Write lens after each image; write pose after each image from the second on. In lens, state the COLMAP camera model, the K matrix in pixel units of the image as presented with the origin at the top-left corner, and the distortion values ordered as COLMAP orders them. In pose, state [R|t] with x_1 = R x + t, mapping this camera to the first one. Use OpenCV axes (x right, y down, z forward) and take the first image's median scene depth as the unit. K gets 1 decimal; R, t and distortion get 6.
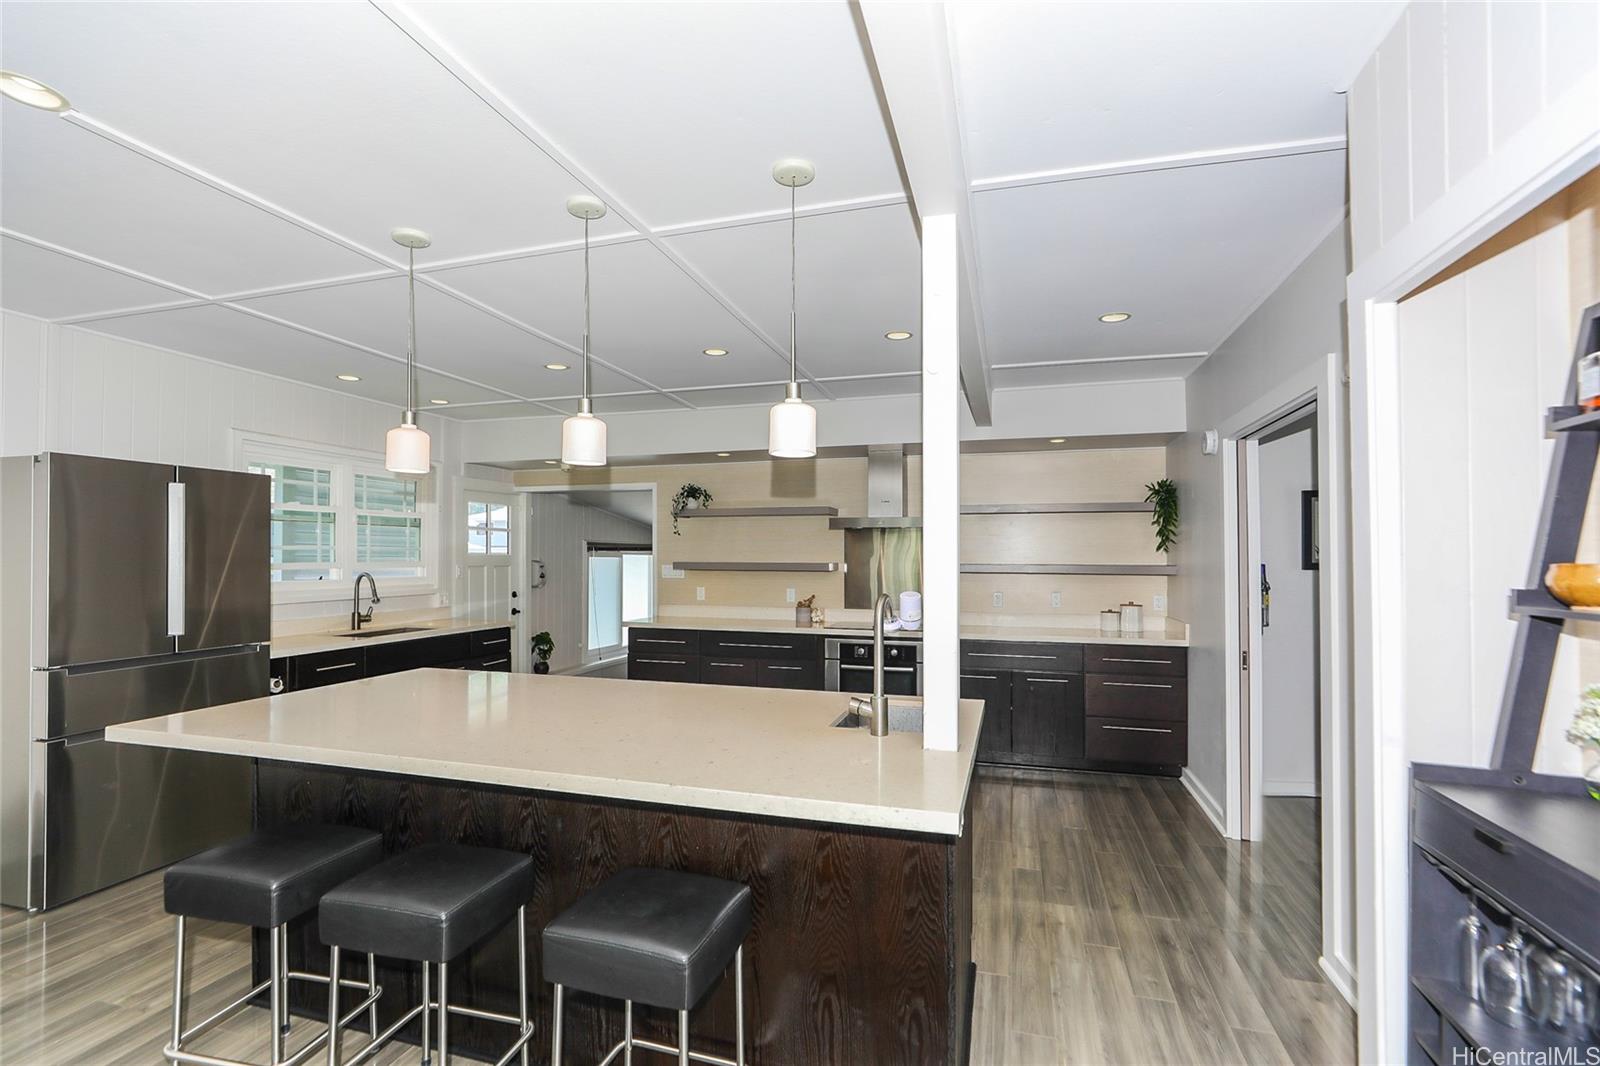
lens RADIAL K [[737.9, 0, 799.3], [0, 737.9, 545.3], [0, 0, 1]] dist [-0.002610, 0.000282]
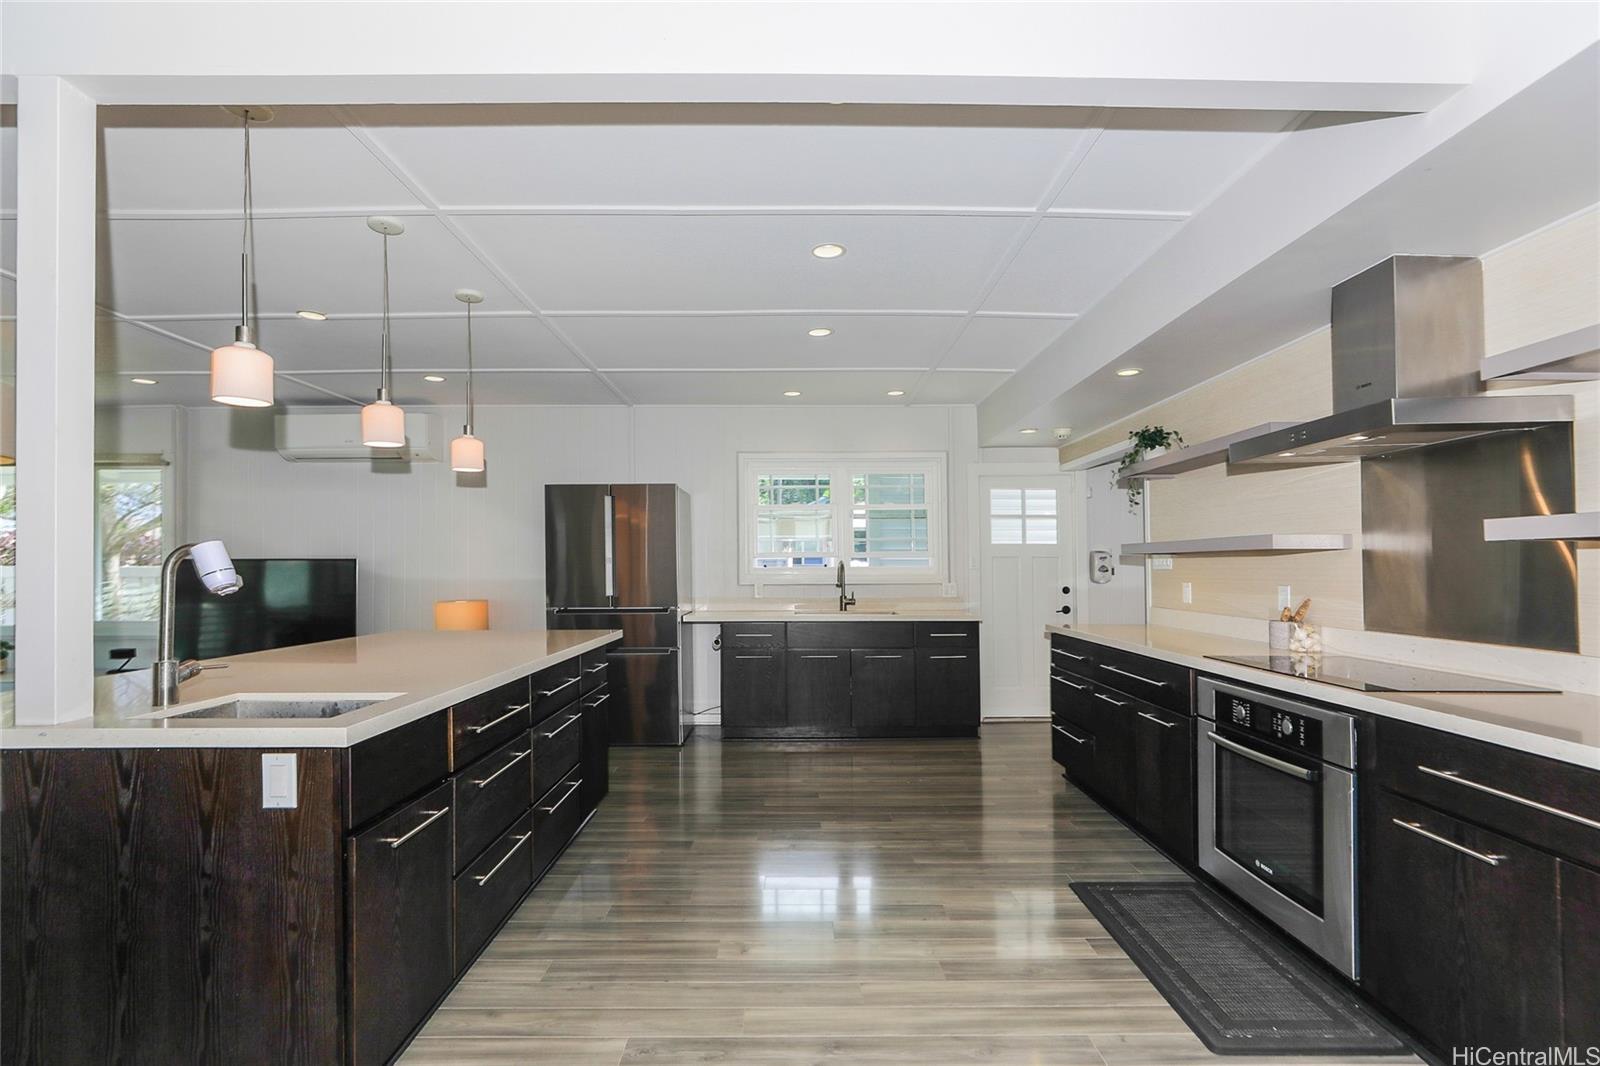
lens RADIAL K [[737.9, 0, 797.2], [0, 737.9, 562.3], [0, 0, 1]] dist [-0.002610, 0.000282]
pose [[0.281098, -0.012185, -0.959602, 0.400370], [0.018540, 0.999802, -0.007264, 0.038231], [0.959500, -0.015749, 0.281268, 0.508542]]
